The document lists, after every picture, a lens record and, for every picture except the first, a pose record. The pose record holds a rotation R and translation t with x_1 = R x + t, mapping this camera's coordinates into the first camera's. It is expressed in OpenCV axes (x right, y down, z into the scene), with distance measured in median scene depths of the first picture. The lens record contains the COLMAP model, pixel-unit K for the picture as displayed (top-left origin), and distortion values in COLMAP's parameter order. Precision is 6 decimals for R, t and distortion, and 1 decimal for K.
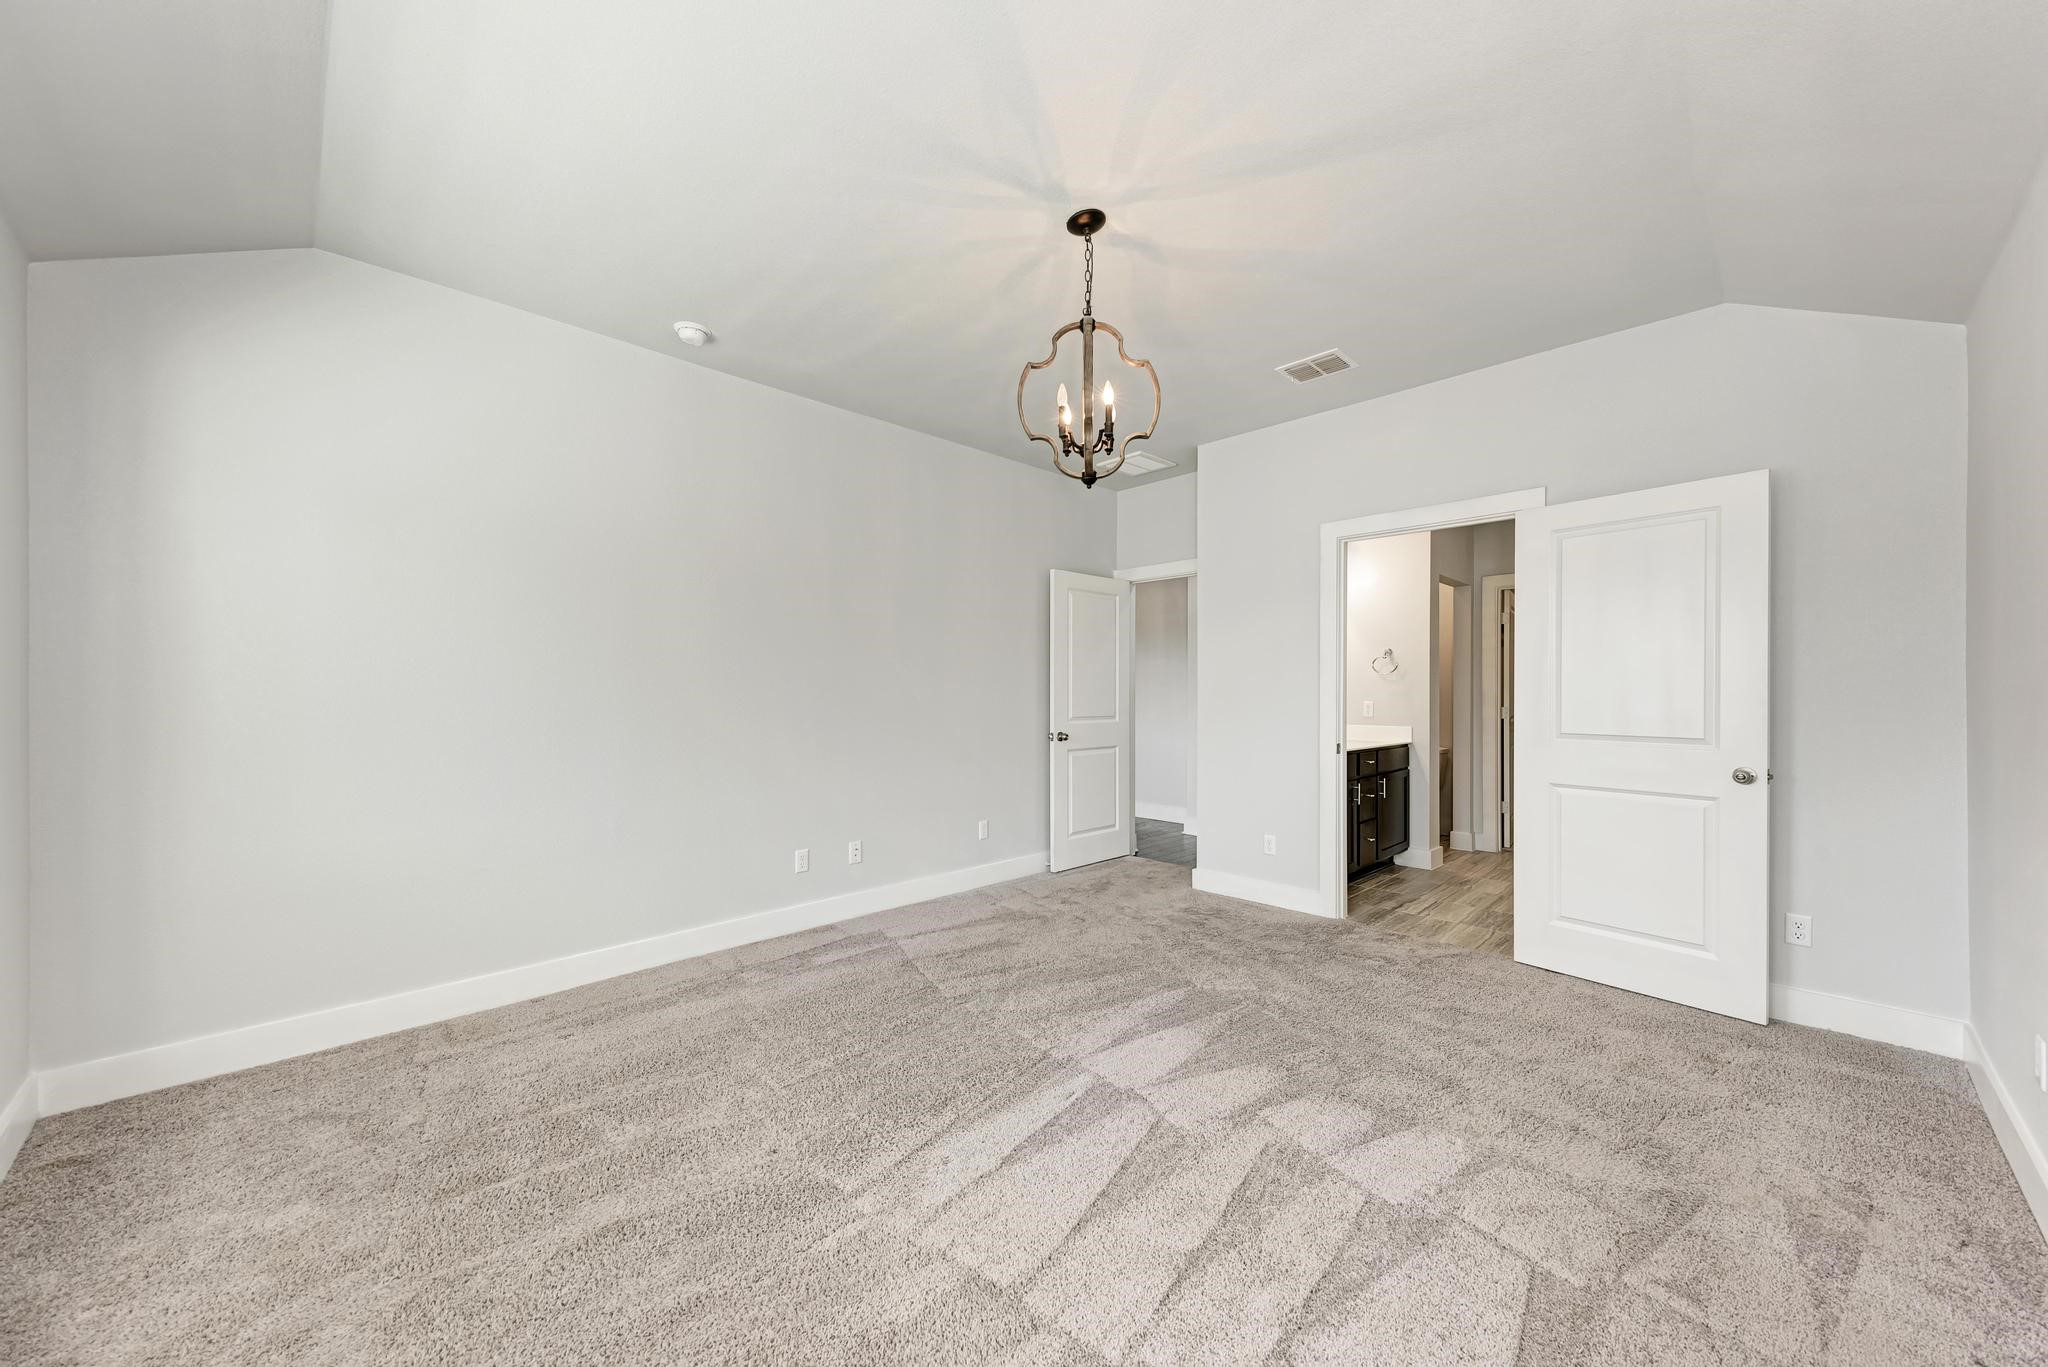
lens RADIAL K [[737.8, 0, 1017.4], [0, 737.8, 690.1], [0, 0, 1]] dist [0.002660, 0.000145]
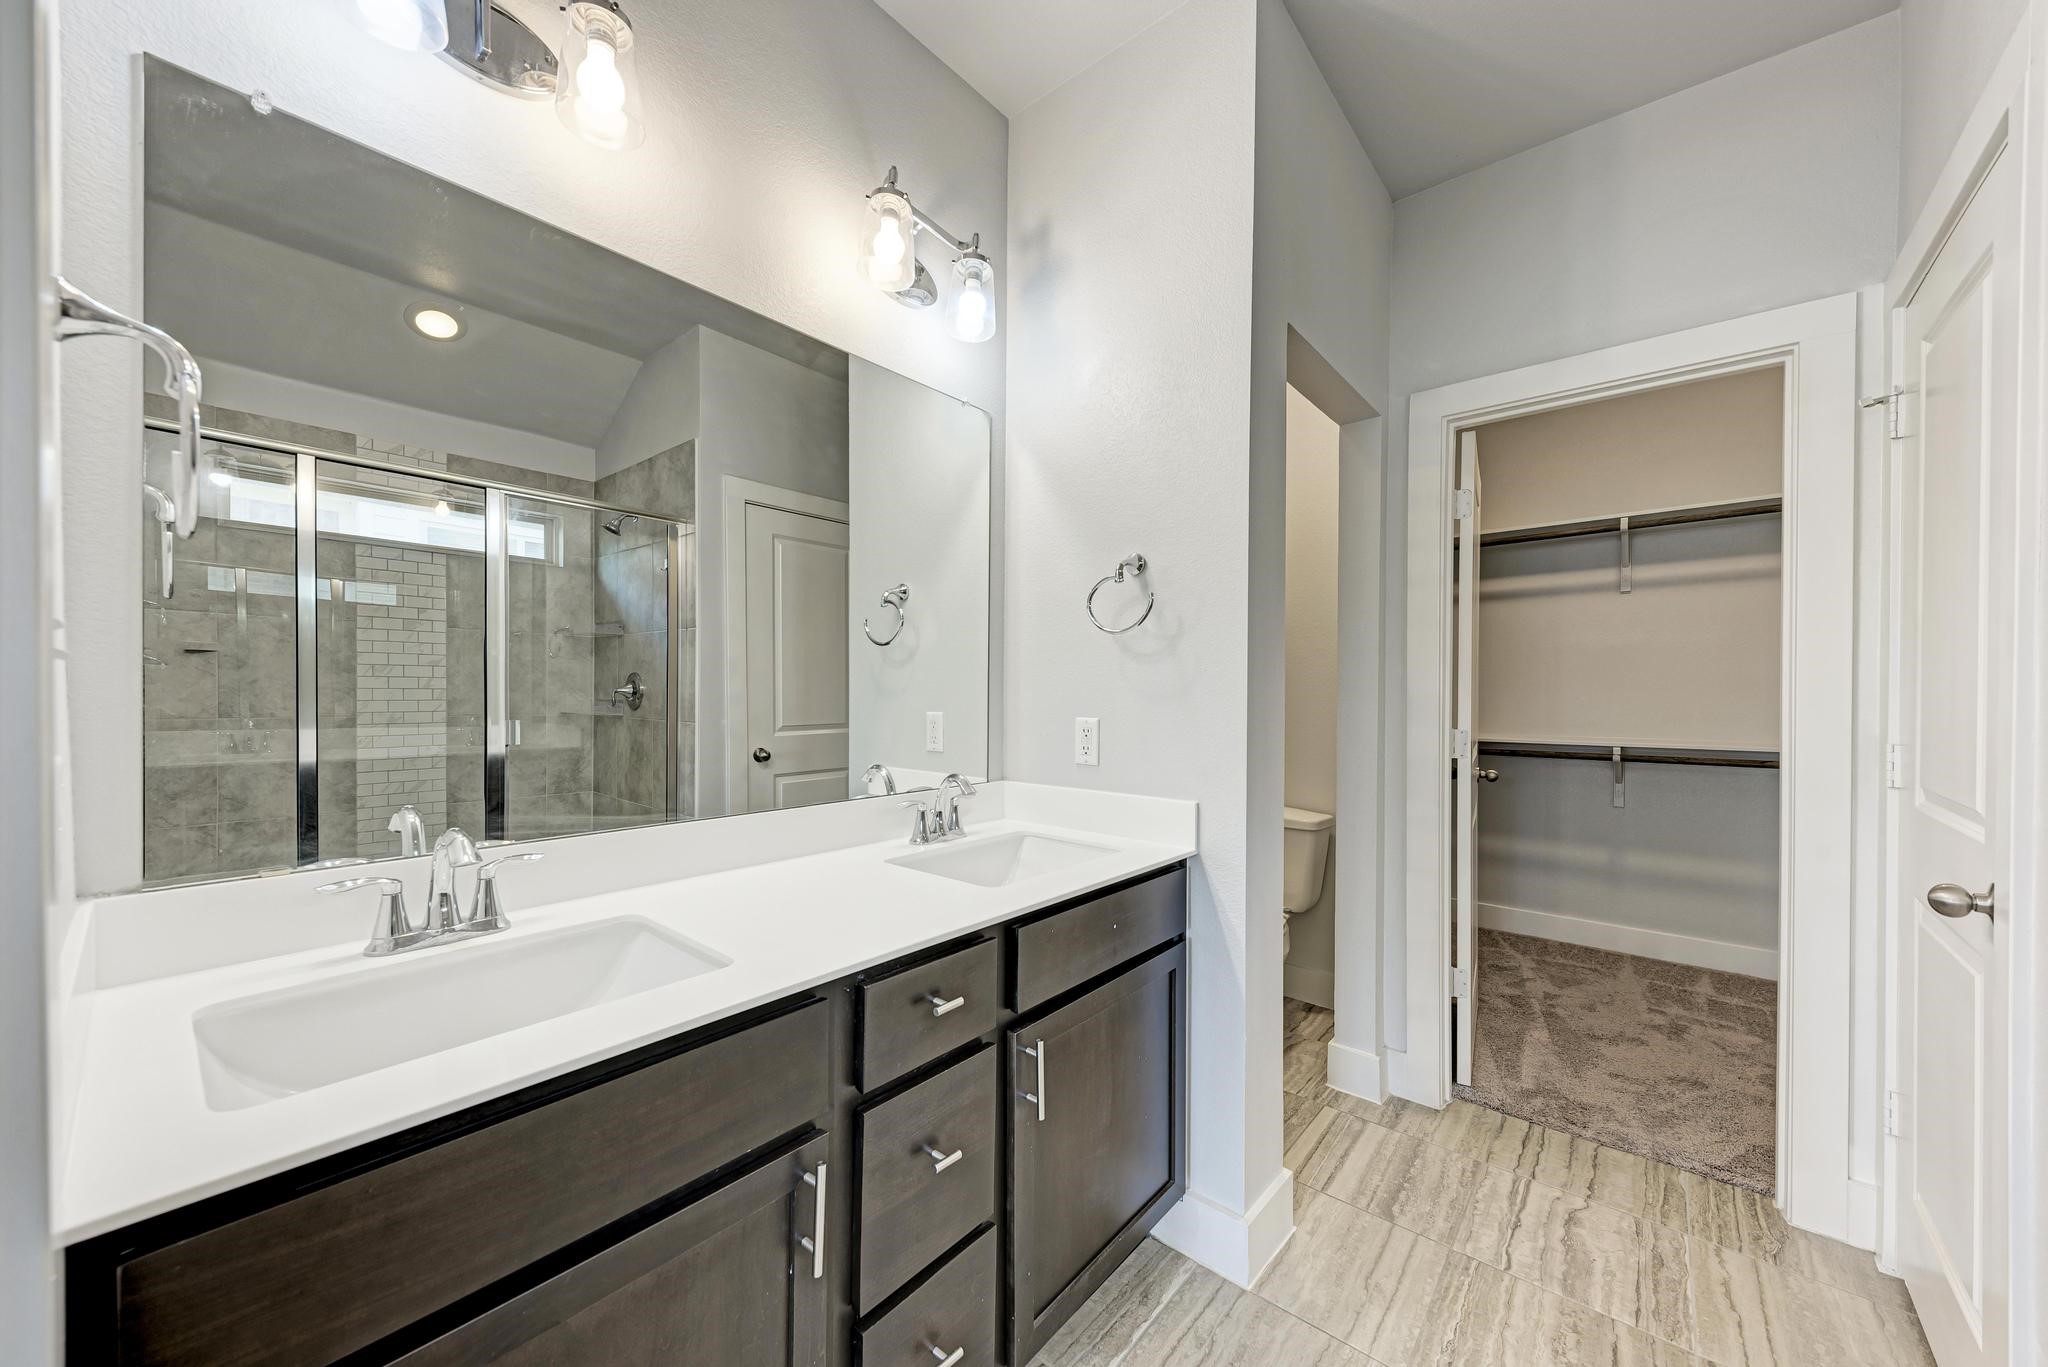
lens RADIAL K [[737.8, 0, 1025.4], [0, 737.8, 682.4], [0, 0, 1]] dist [0.002660, 0.000145]
pose [[0.994496, -0.000750, 0.104775, 0.420166], [-0.000135, 0.999964, 0.008441, -0.002557], [-0.104778, -0.008409, 0.994460, 0.686611]]
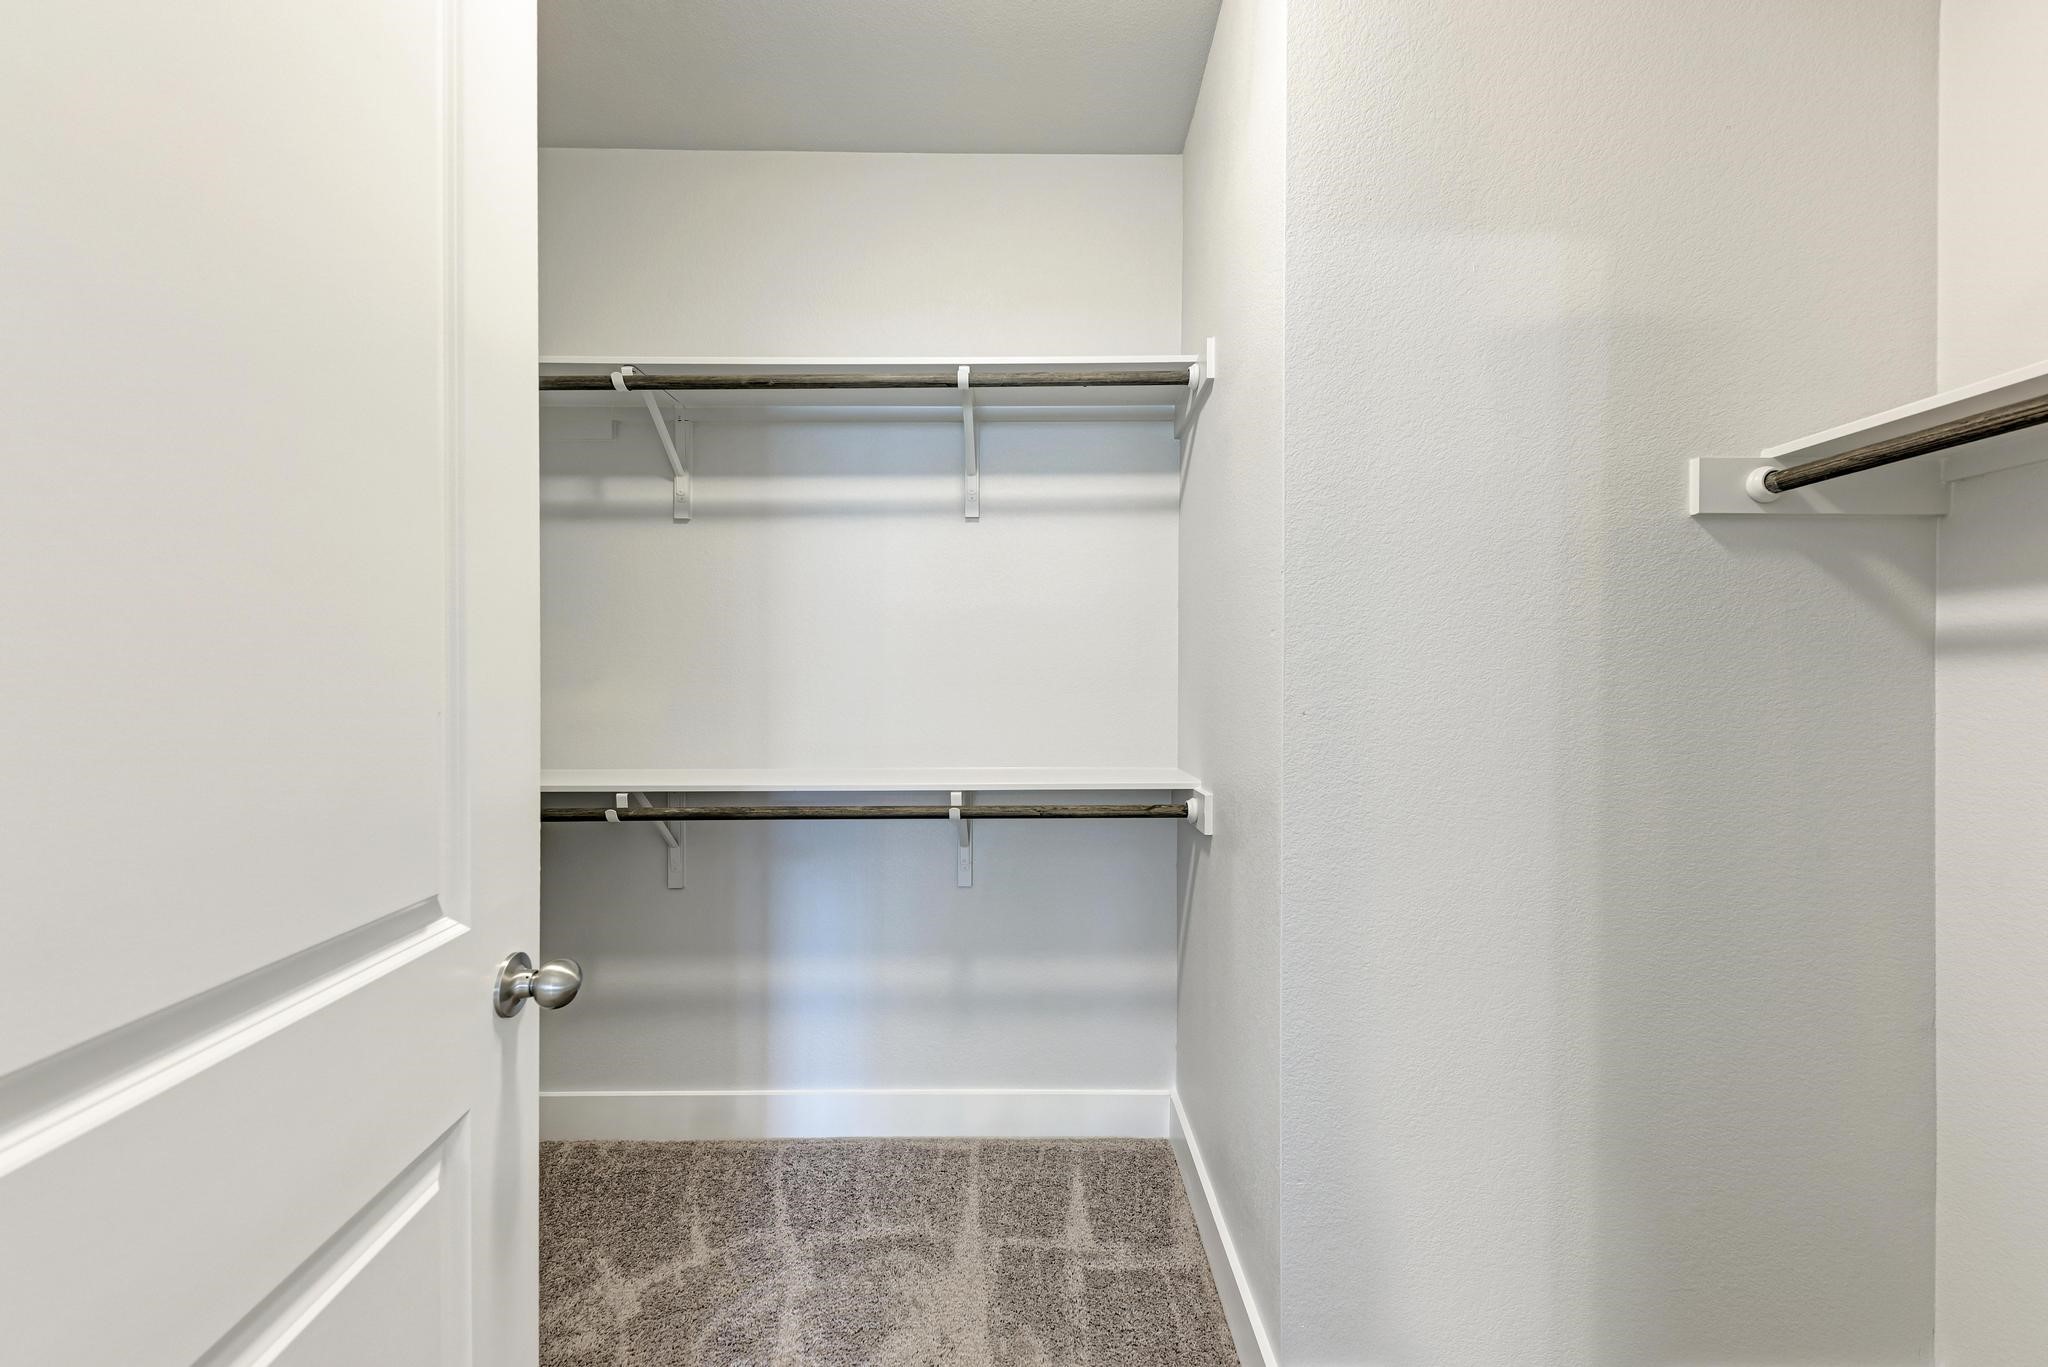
lens RADIAL K [[751.7, 0, 1024.0], [0, 751.7, 681.7], [0, 0, 1]] dist [0.002984, 0.000121]
pose [[0.689773, -0.002096, 0.724023, 0.614839], [-0.000448, 0.999994, 0.003322, 0.002134], [-0.724026, -0.002616, 0.689768, 0.866009]]
